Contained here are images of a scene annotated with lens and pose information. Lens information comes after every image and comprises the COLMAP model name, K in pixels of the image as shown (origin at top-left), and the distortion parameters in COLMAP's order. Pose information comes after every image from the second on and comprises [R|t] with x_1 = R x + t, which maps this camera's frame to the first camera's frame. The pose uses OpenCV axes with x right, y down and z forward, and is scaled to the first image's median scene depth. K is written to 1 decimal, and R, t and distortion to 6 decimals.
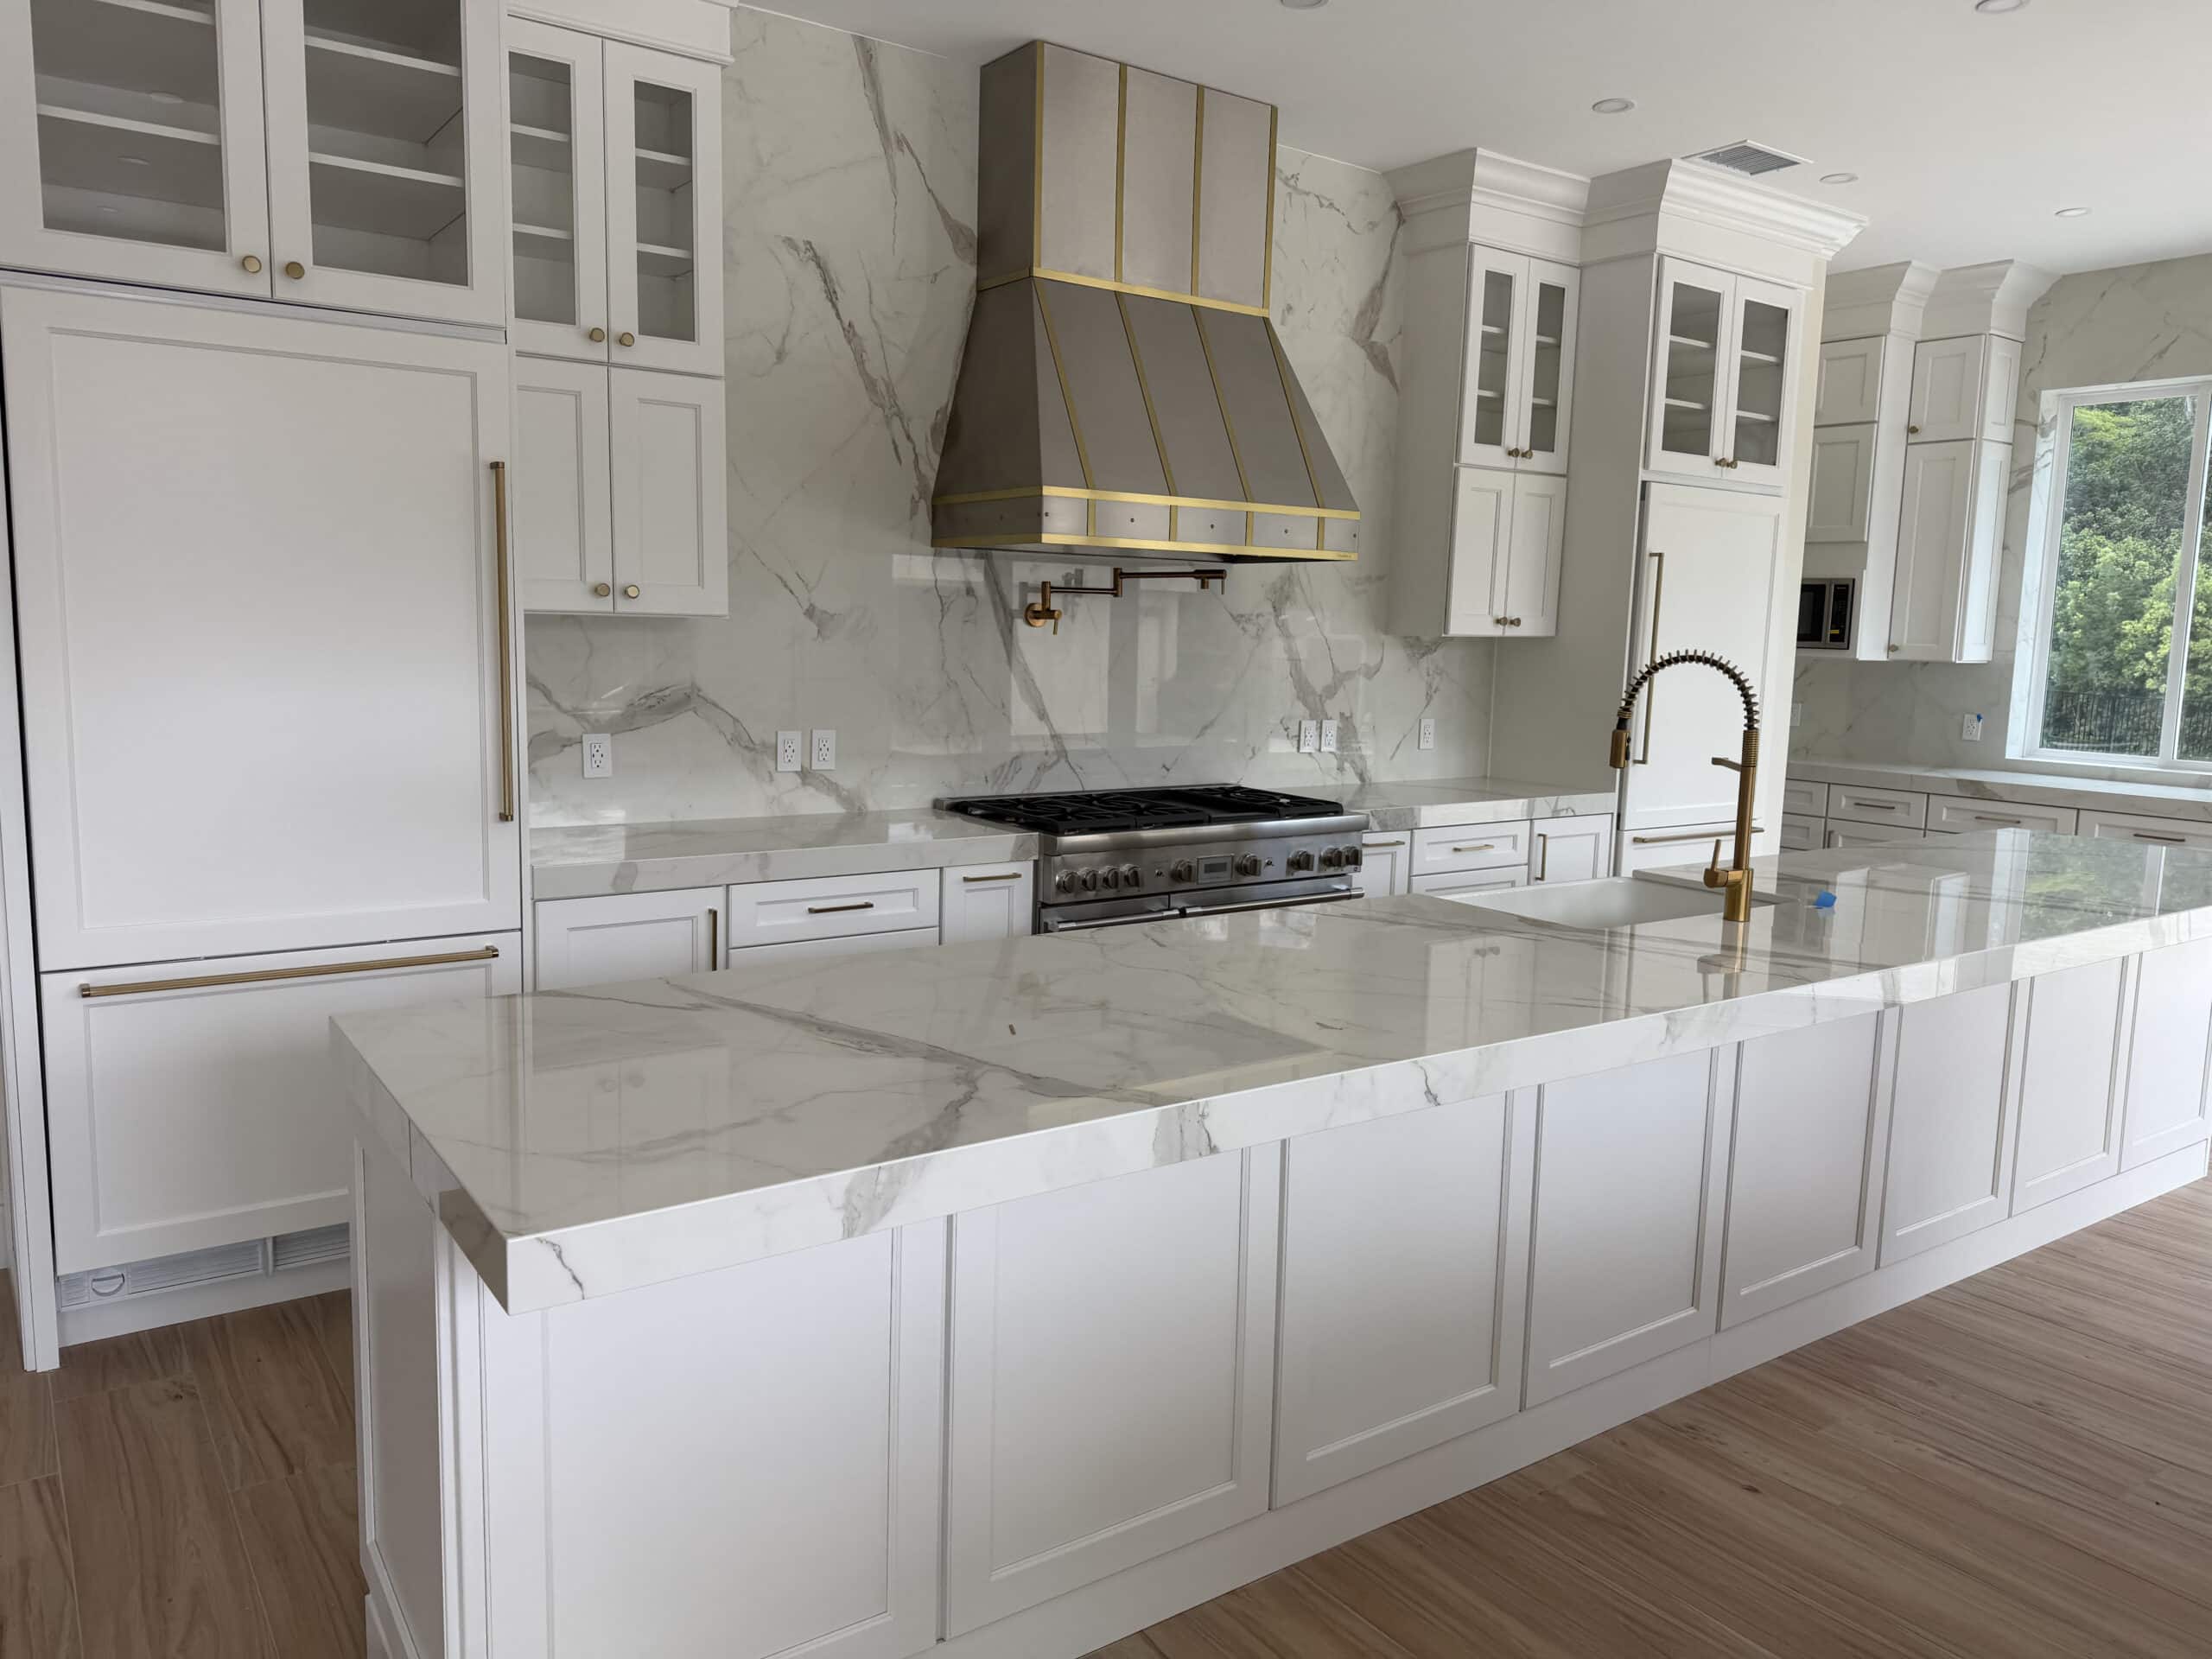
lens RADIAL K [[1559.4, 0, 1086.5], [0, 1559.4, 819.3], [0, 0, 1]] dist [0.081664, -0.115569]
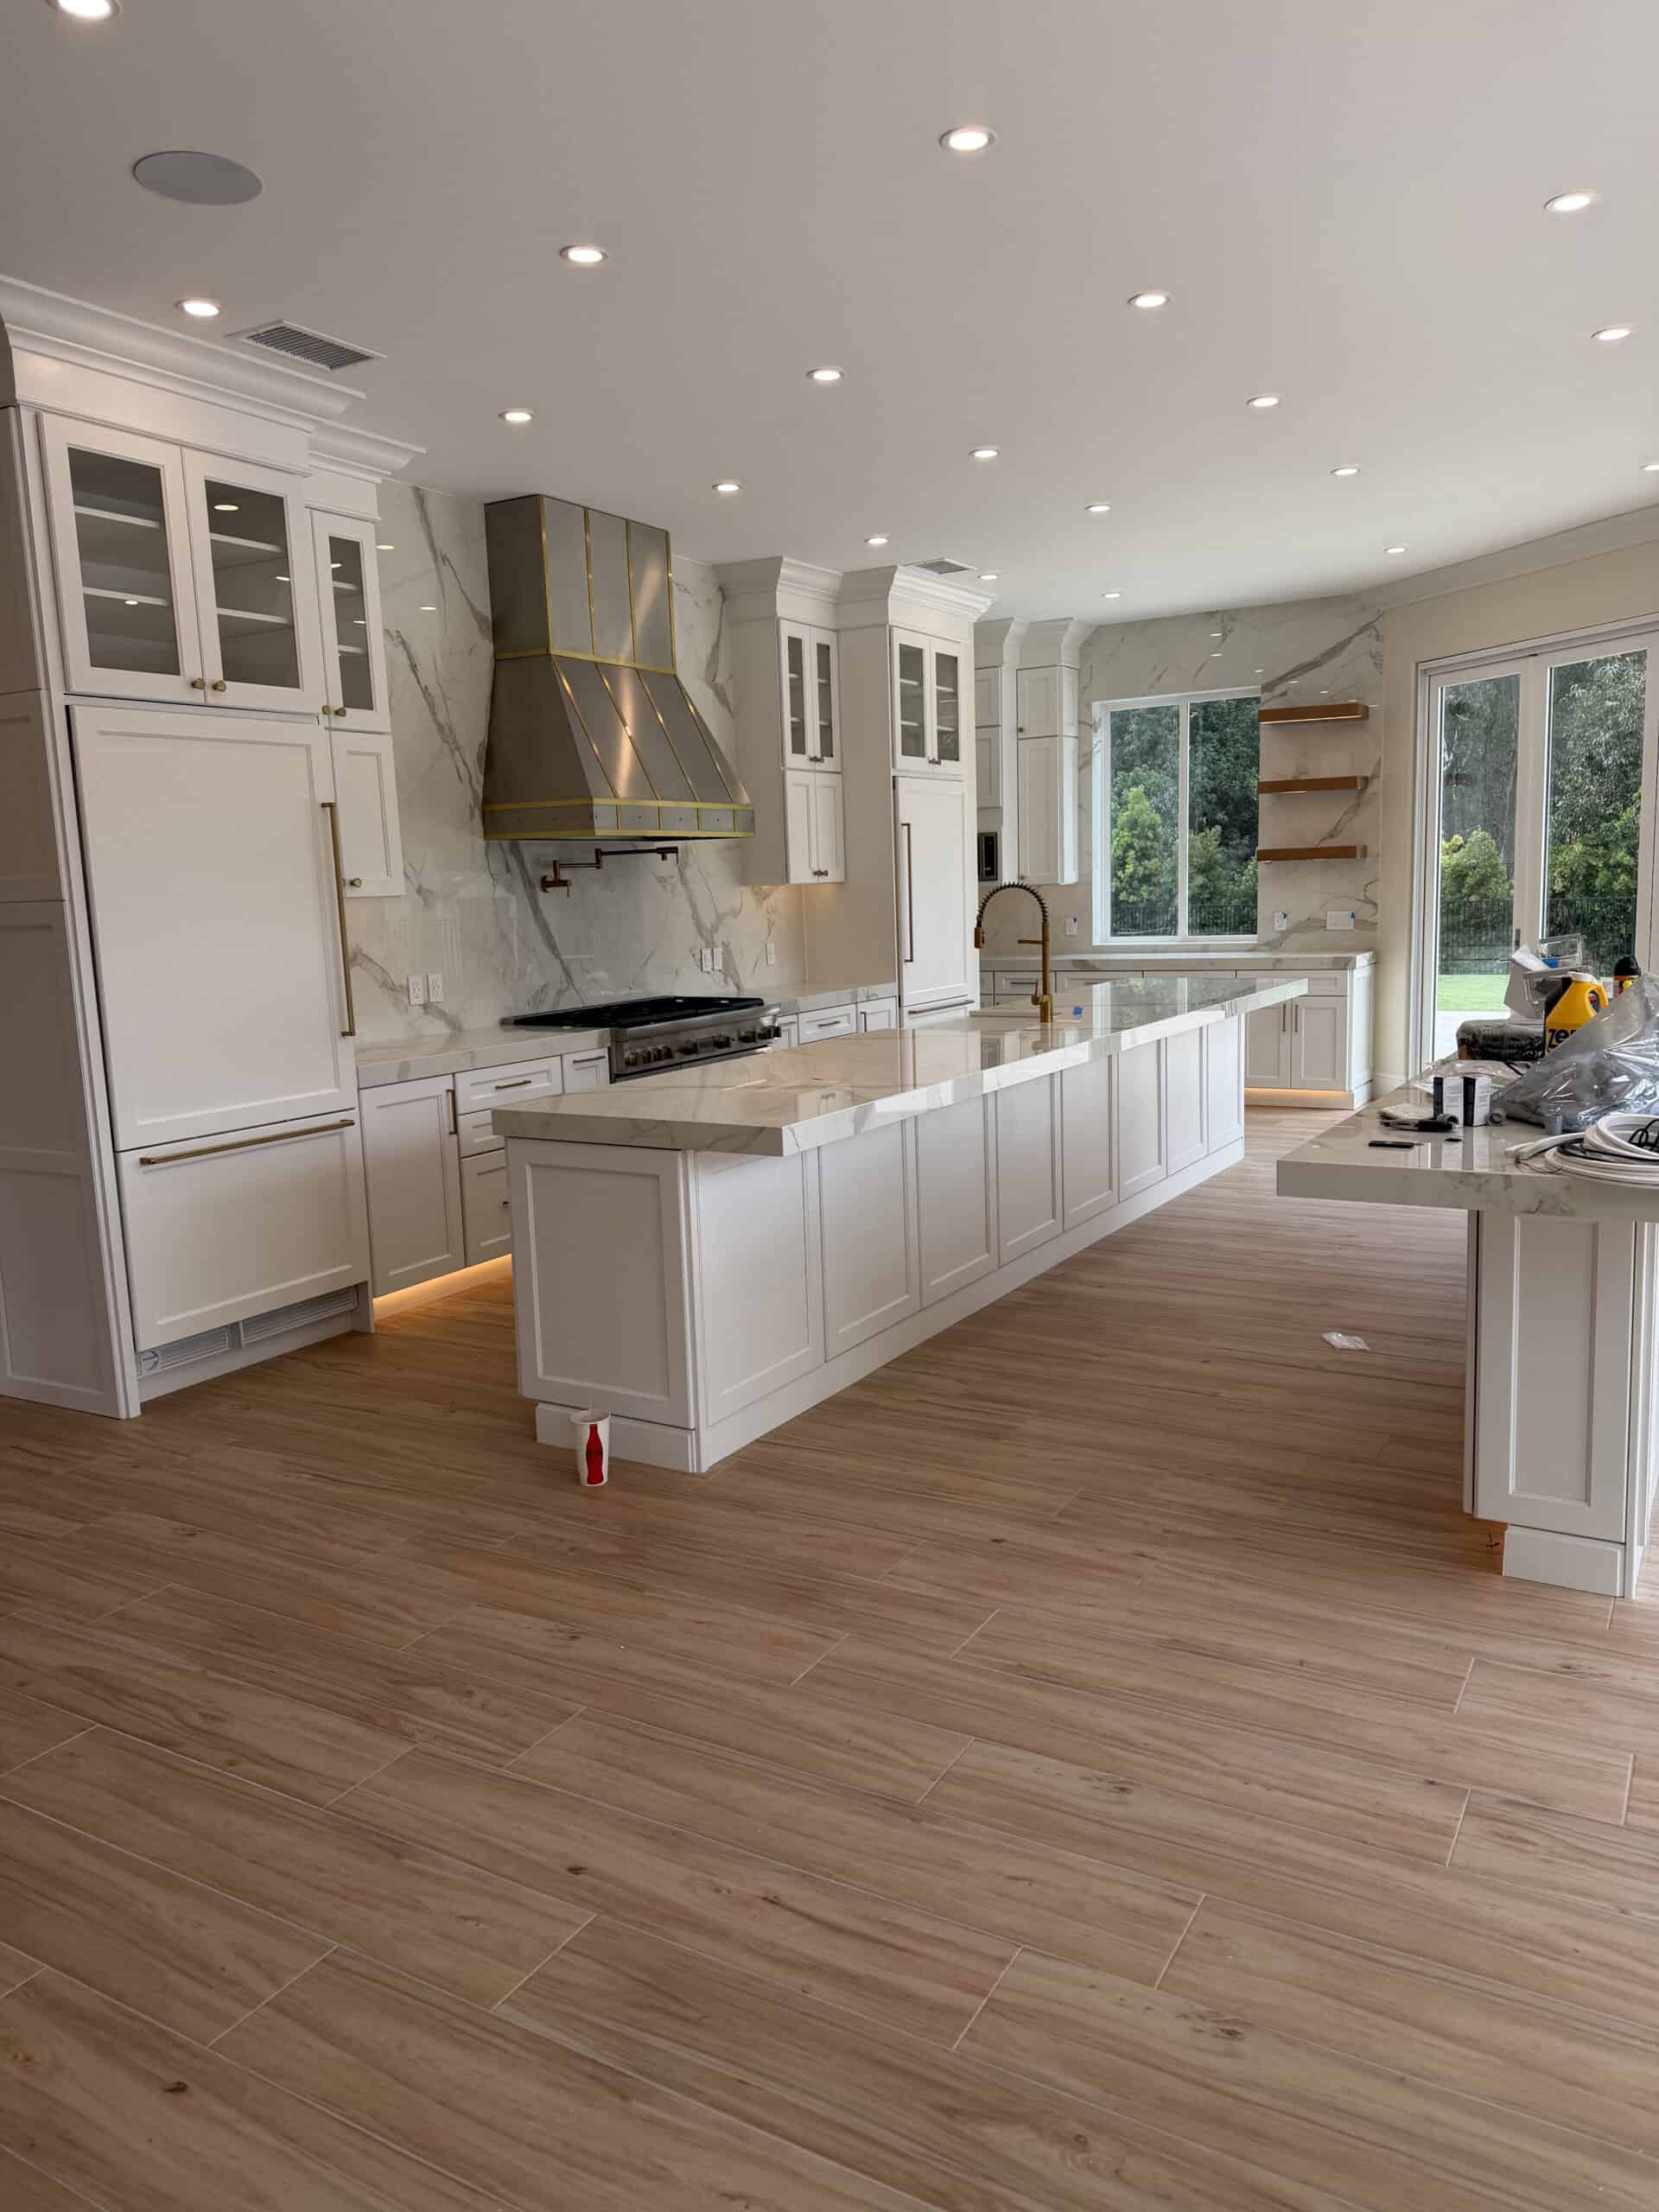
lens RADIAL K [[1536.3, 0, 829.5], [0, 1536.3, 1106.0], [0, 0, 1]] dist [0.182940, -0.387327]
pose [[0.912226, -0.115680, 0.393016, -0.337644], [0.108152, 0.993275, 0.041329, 0.035130], [-0.395154, 0.004804, 0.918602, -0.359669]]
